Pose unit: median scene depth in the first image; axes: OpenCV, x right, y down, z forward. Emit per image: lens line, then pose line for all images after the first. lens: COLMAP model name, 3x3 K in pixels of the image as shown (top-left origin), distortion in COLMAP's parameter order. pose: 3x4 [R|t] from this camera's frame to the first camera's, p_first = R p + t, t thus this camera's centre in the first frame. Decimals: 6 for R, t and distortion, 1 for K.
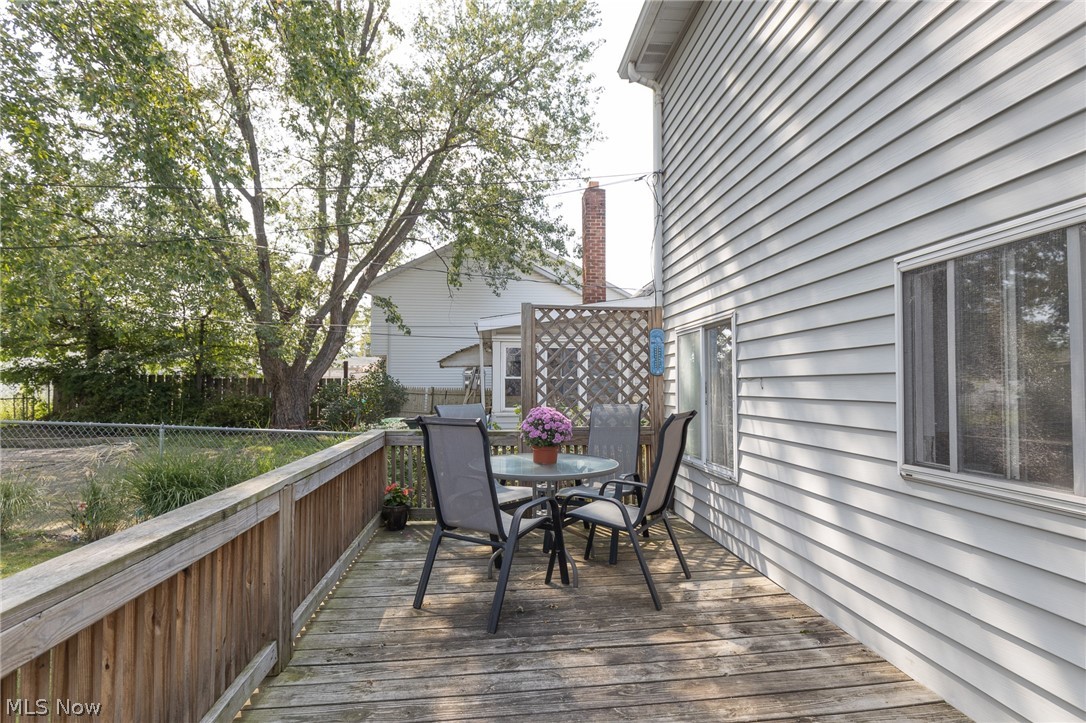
lens RADIAL K [[519.7, 0, 549.2], [0, 519.7, 363.9], [0, 0, 1]] dist [-0.000434, -0.000535]
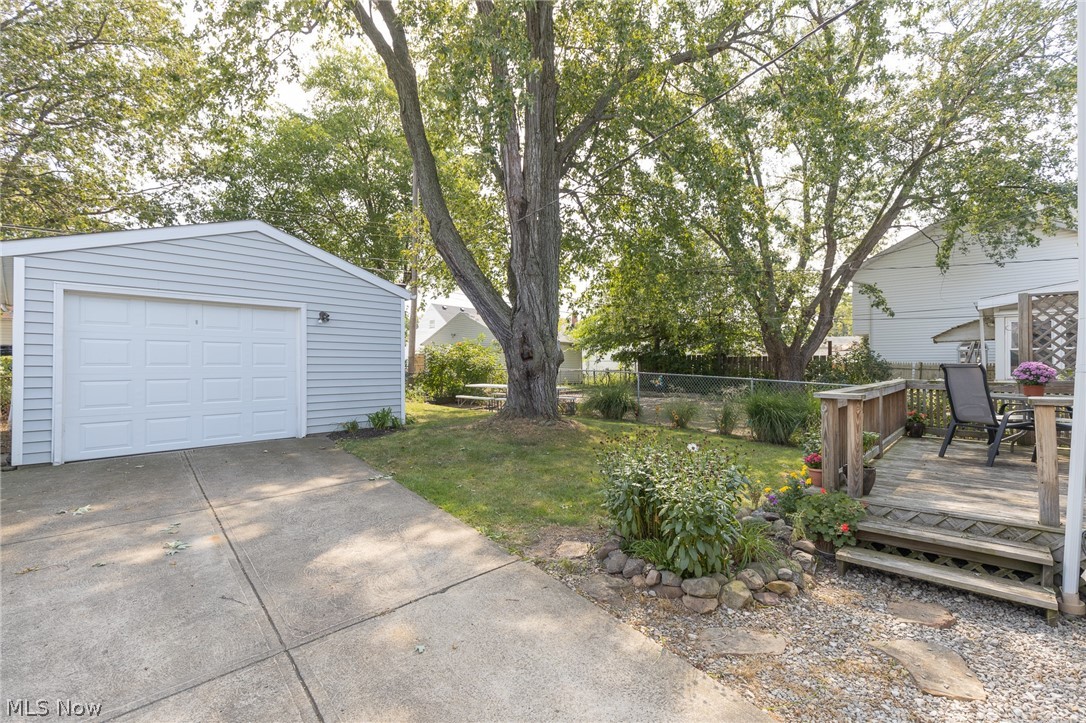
lens RADIAL K [[501.9, 0, 542.9], [0, 501.9, 366.9], [0, 0, 1]] dist [0.000862, 0.000324]
pose [[0.661168, -0.000023, -0.750237, 0.038200], [0.031741, 0.999105, 0.027942, 0.001510], [0.749566, -0.042288, 0.660578, -0.290590]]
